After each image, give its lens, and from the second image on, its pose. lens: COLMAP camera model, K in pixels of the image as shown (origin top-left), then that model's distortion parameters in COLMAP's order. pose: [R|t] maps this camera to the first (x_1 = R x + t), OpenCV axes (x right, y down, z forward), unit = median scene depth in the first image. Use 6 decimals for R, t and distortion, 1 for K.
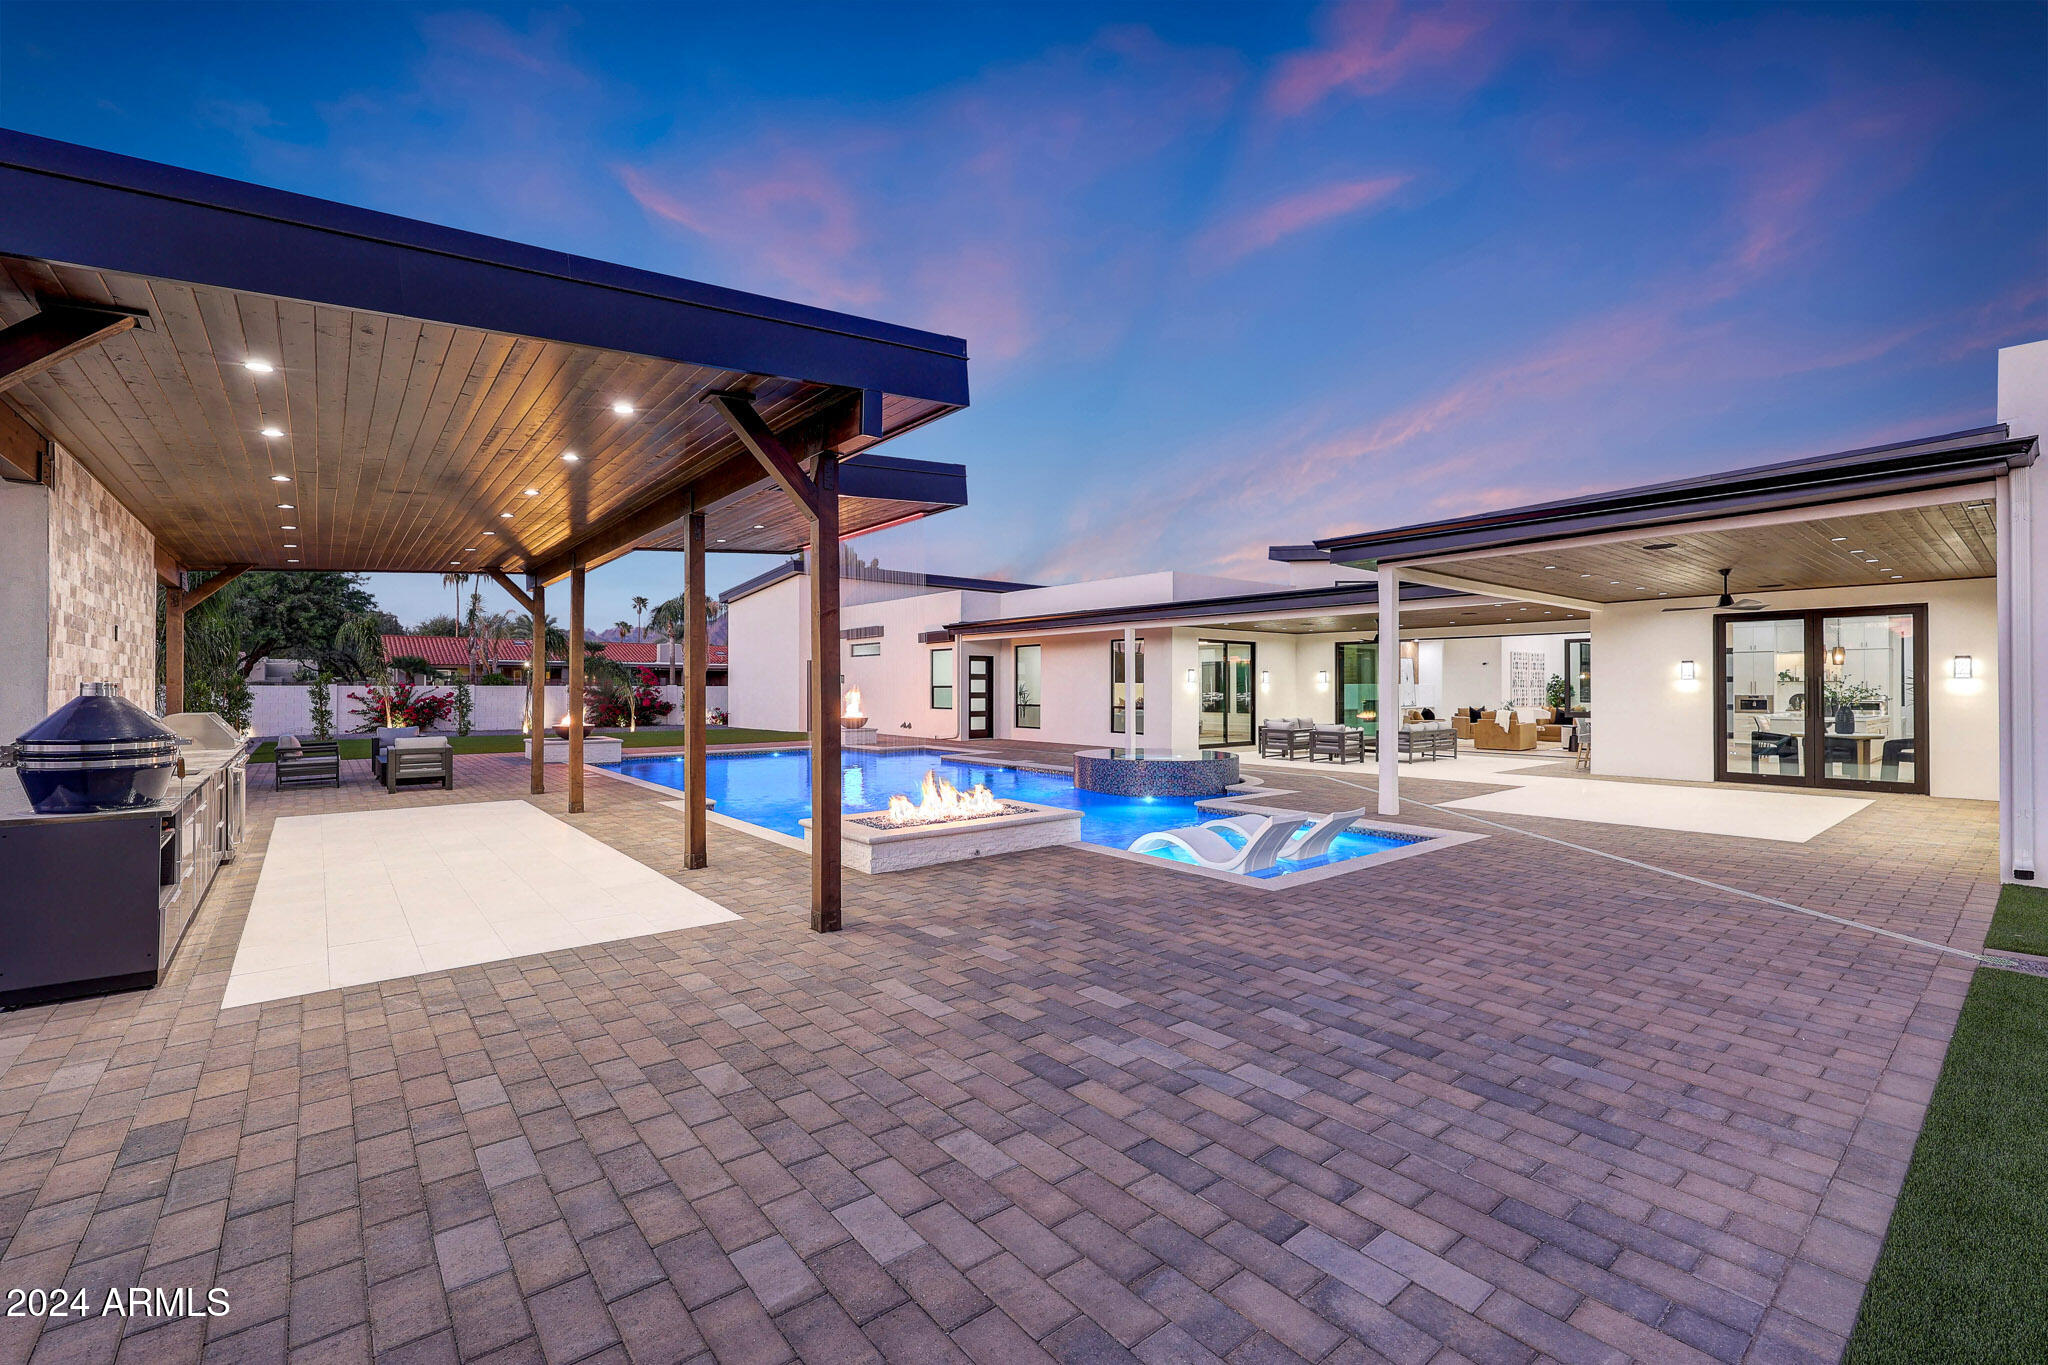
lens RADIAL K [[858.7, 0, 1047.6], [0, 858.7, 701.8], [0, 0, 1]] dist [0.002822, -0.001114]
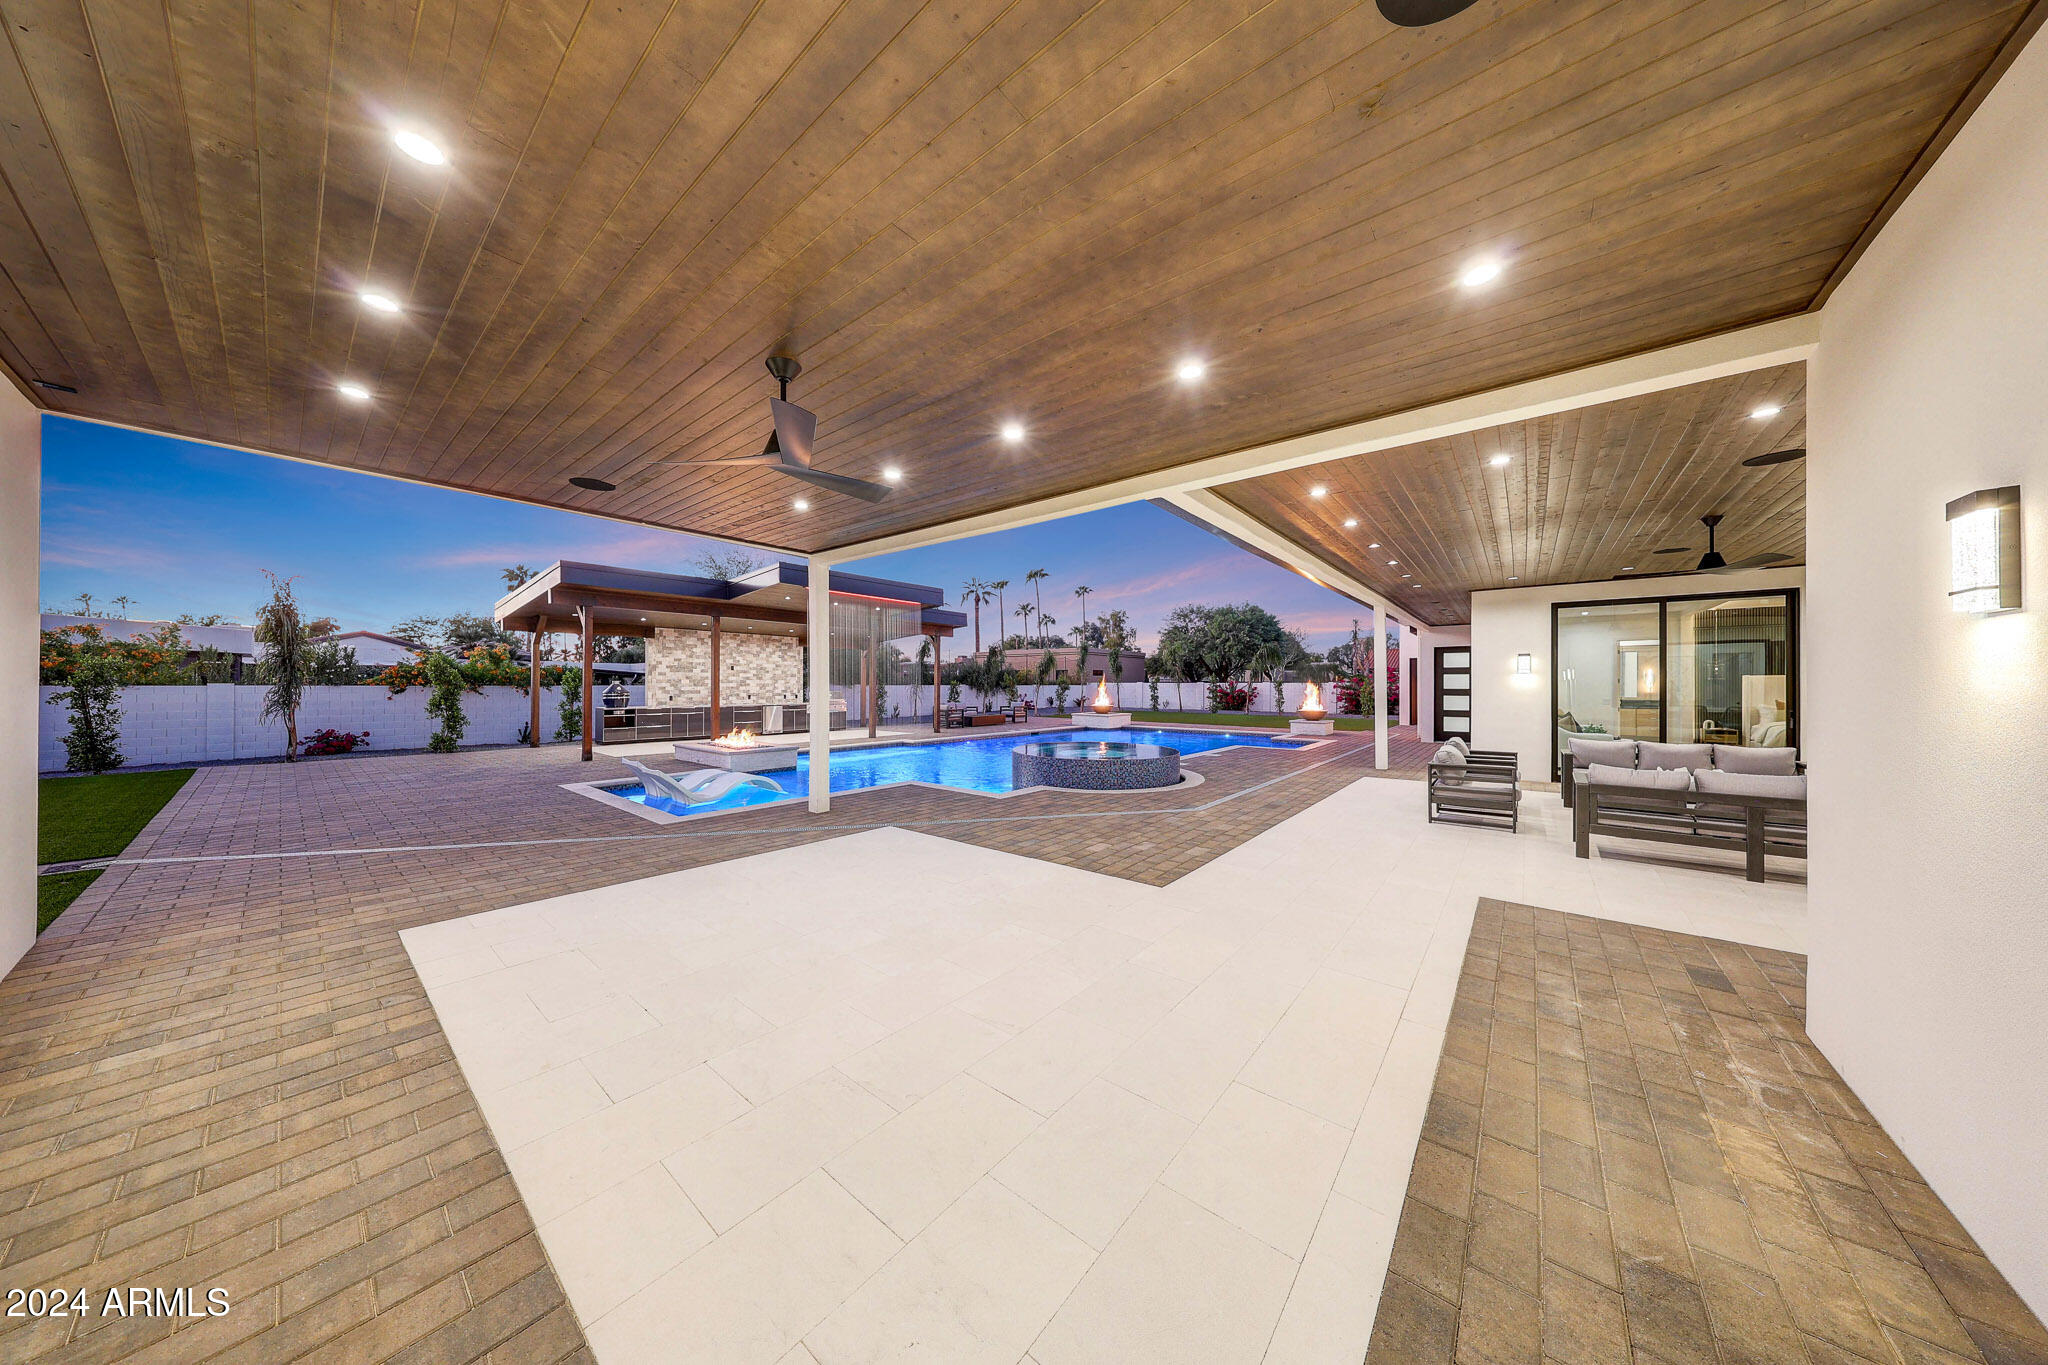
lens RADIAL K [[604.8, 0, 1018.3], [0, 604.8, 692.3], [0, 0, 1]] dist [-0.002608, 0.000338]
pose [[0.173707, 0.011839, -0.984726, 0.615062], [-0.017303, 0.999810, 0.008968, -0.006408], [0.984645, 0.015481, 0.173879, 0.632196]]
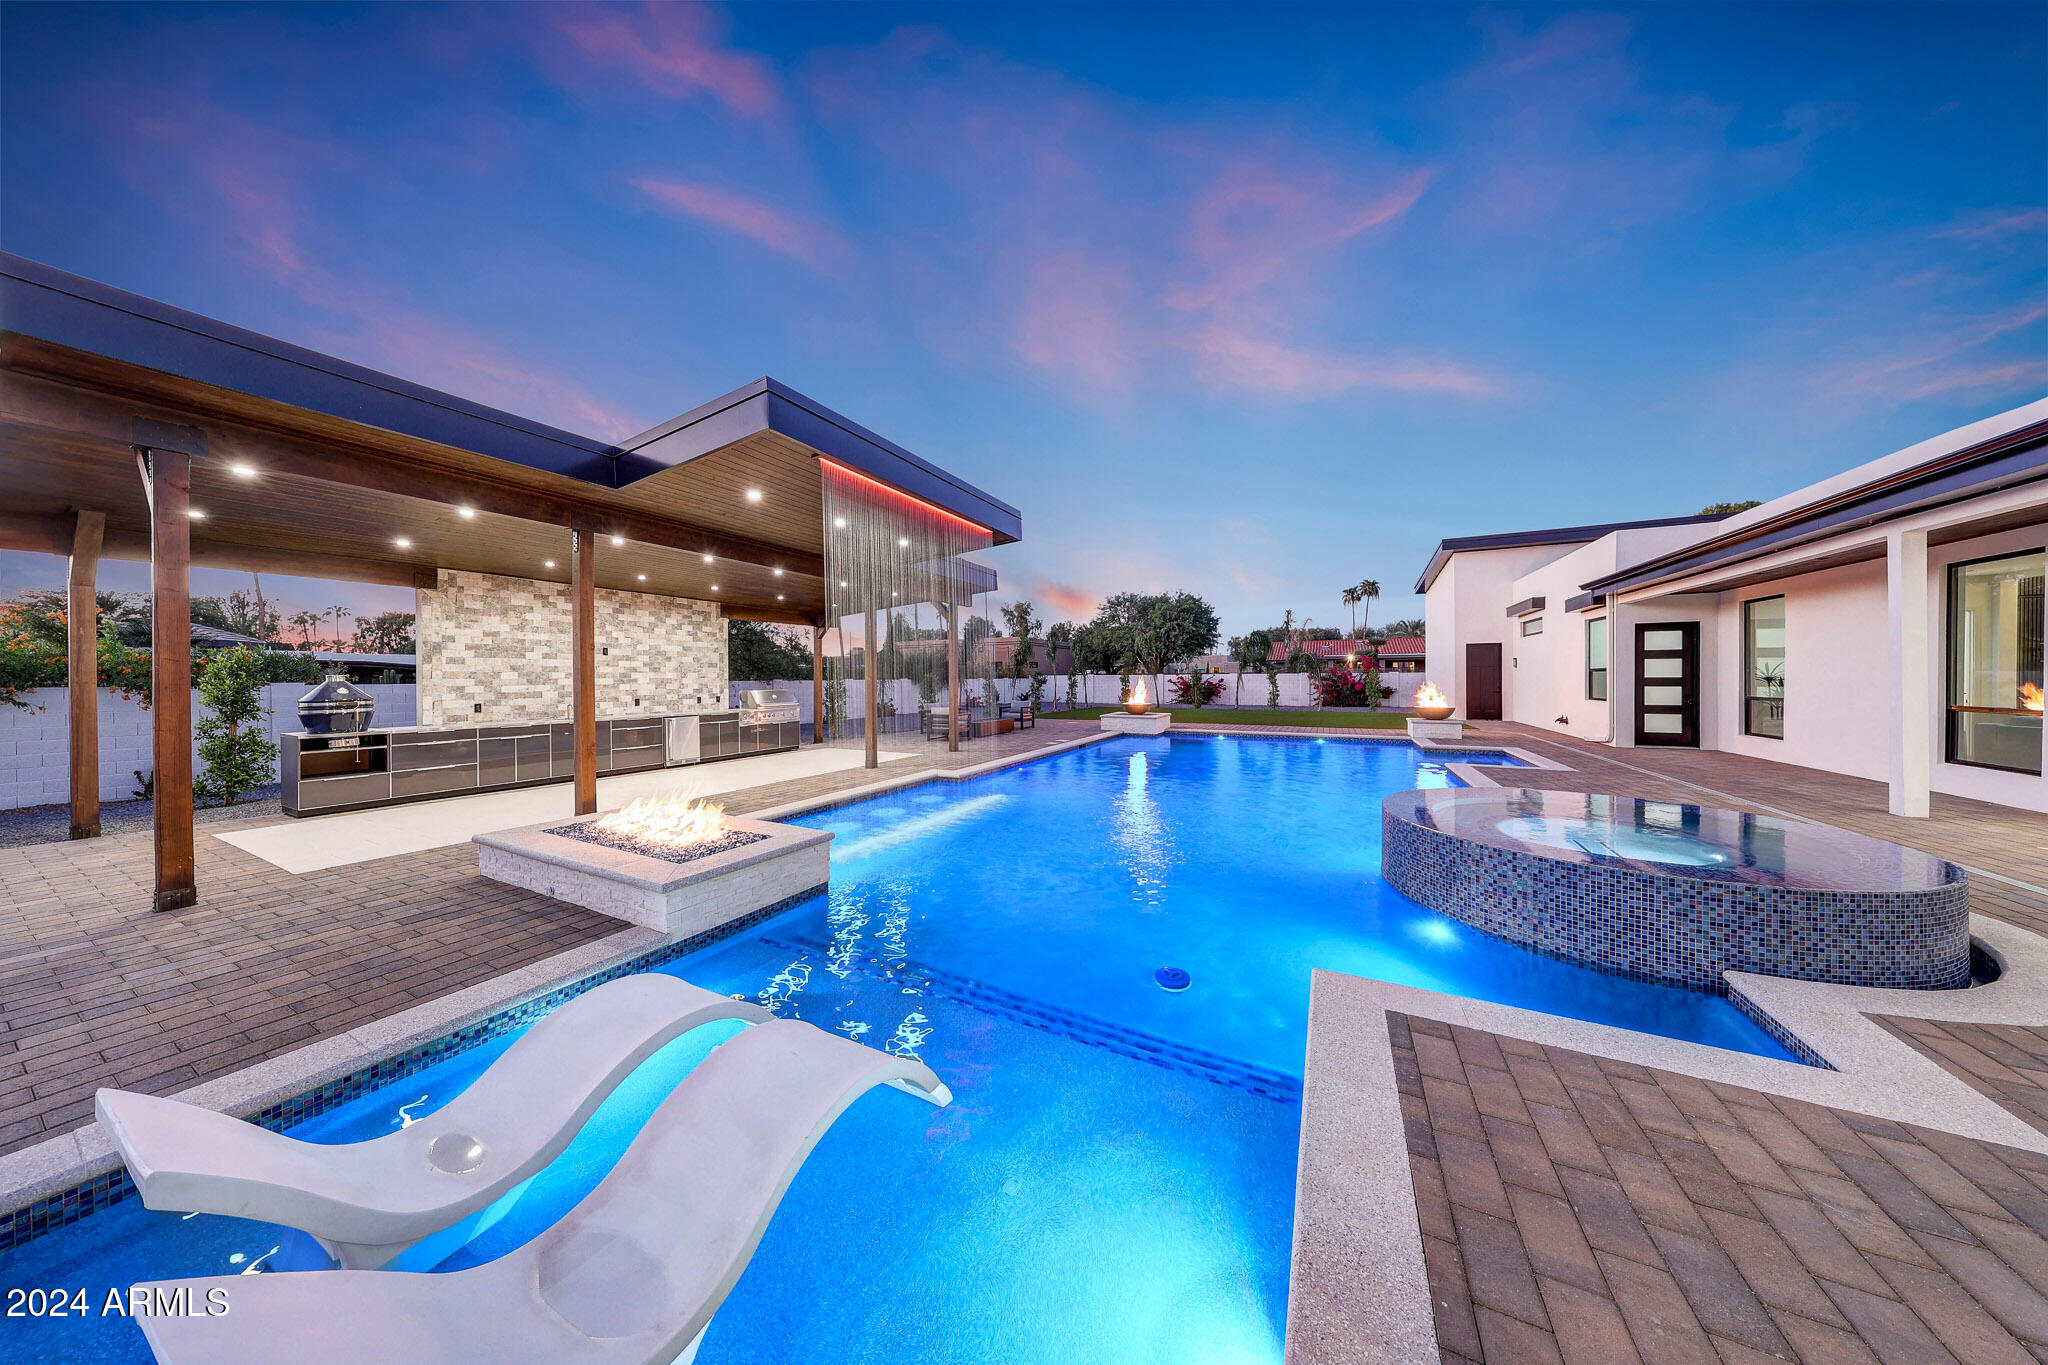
lens RADIAL K [[604.8, 0, 1025.5], [0, 604.8, 680.6], [0, 0, 1]] dist [-0.002608, 0.000338]
pose [[0.368781, 0.001497, -0.929515, 0.238345], [-0.008405, 0.999963, -0.001725, -0.004776], [0.929478, 0.008449, 0.368780, 0.504729]]
